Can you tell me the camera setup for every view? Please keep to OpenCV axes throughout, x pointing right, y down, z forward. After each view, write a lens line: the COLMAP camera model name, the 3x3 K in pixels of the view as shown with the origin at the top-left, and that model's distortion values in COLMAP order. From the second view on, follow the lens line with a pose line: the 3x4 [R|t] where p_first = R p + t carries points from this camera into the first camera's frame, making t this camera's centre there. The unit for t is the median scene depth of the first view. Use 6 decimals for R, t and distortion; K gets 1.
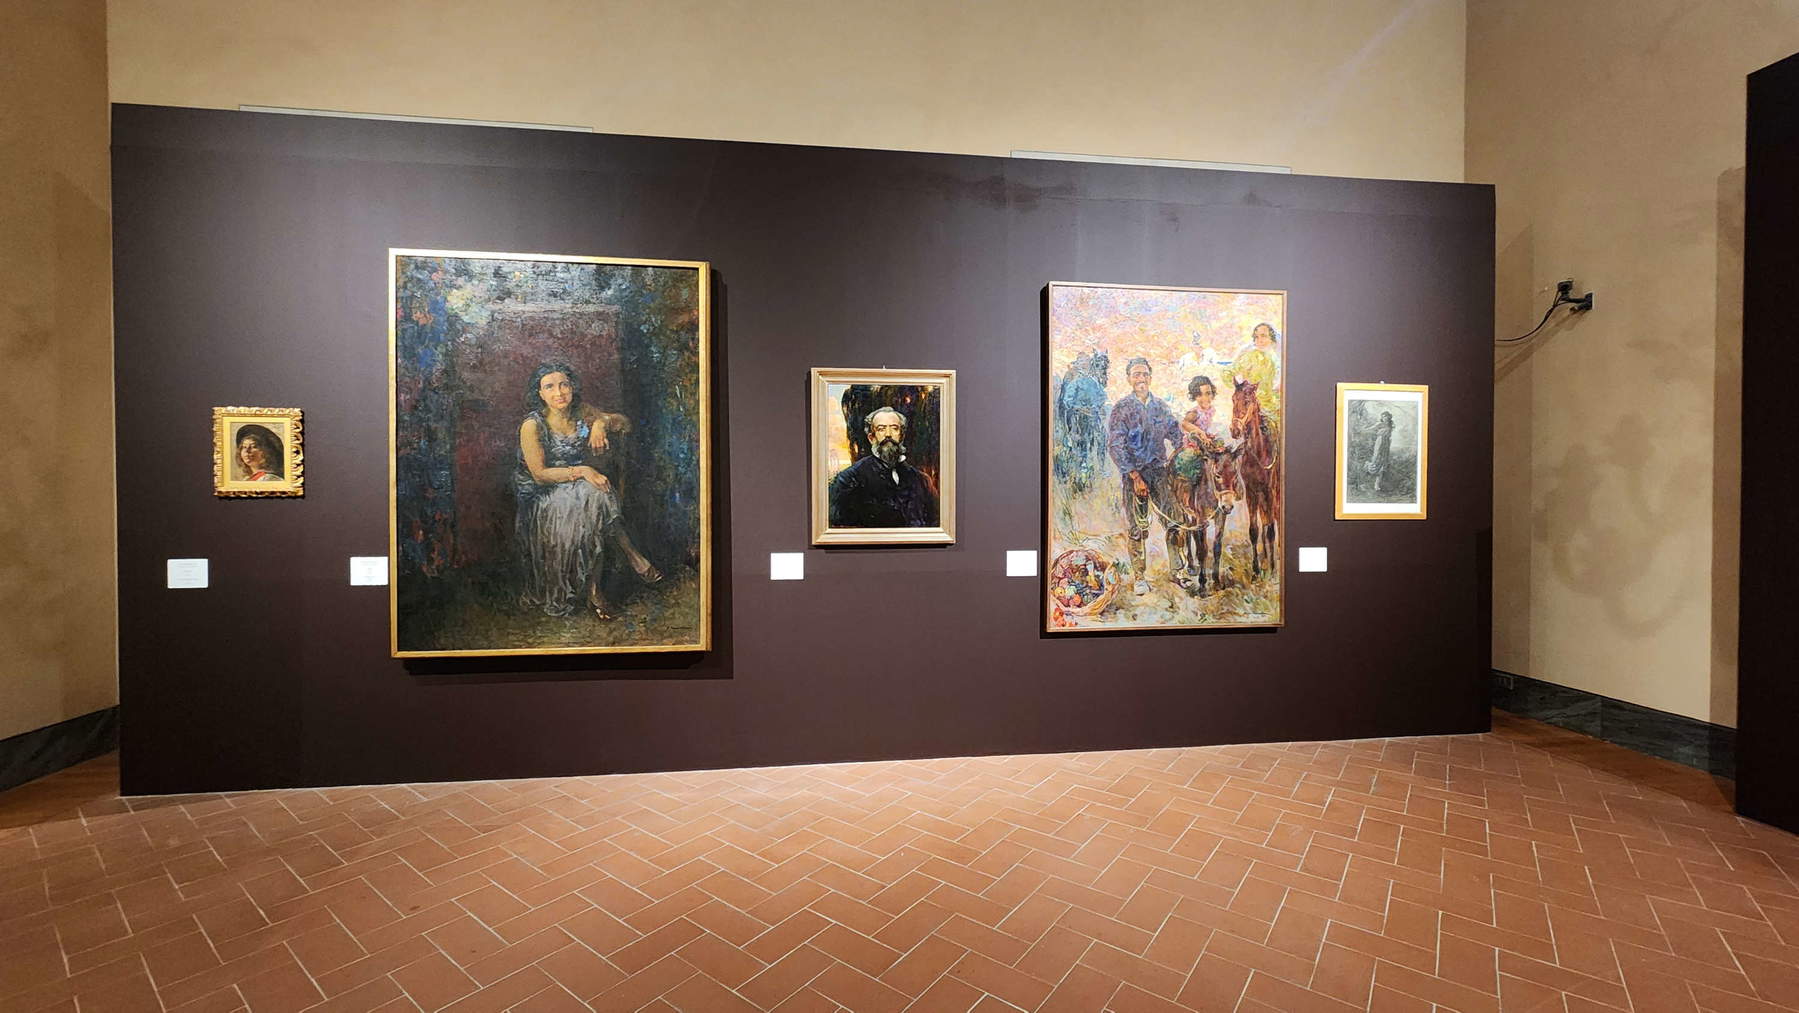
lens RADIAL K [[731.7, 0, 900.9], [0, 731.7, 514.5], [0, 0, 1]] dist [0.001629, 0.000688]
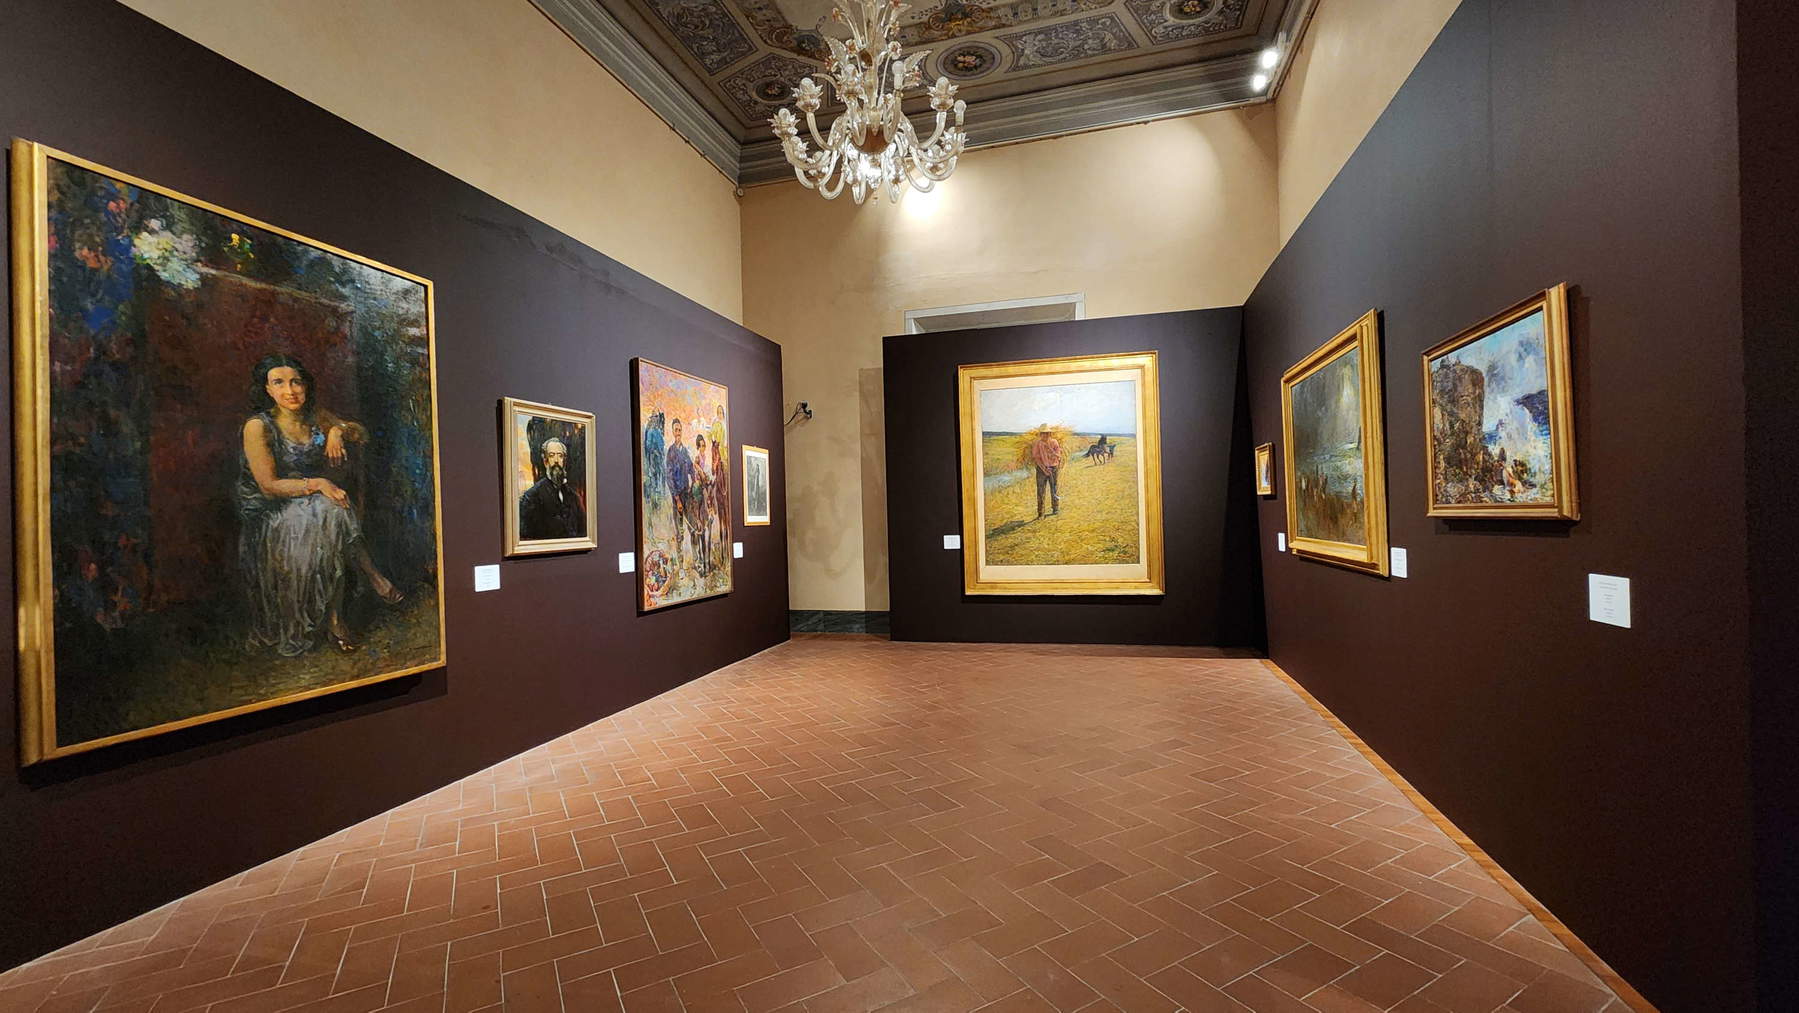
lens RADIAL K [[731.7, 0, 908.4], [0, 731.7, 505.2], [0, 0, 1]] dist [0.001629, 0.000688]
pose [[0.373723, 0.004268, 0.927531, -0.919163], [0.041311, 0.998920, -0.021242, 0.012570], [-0.926620, 0.046256, 0.373143, 0.024865]]
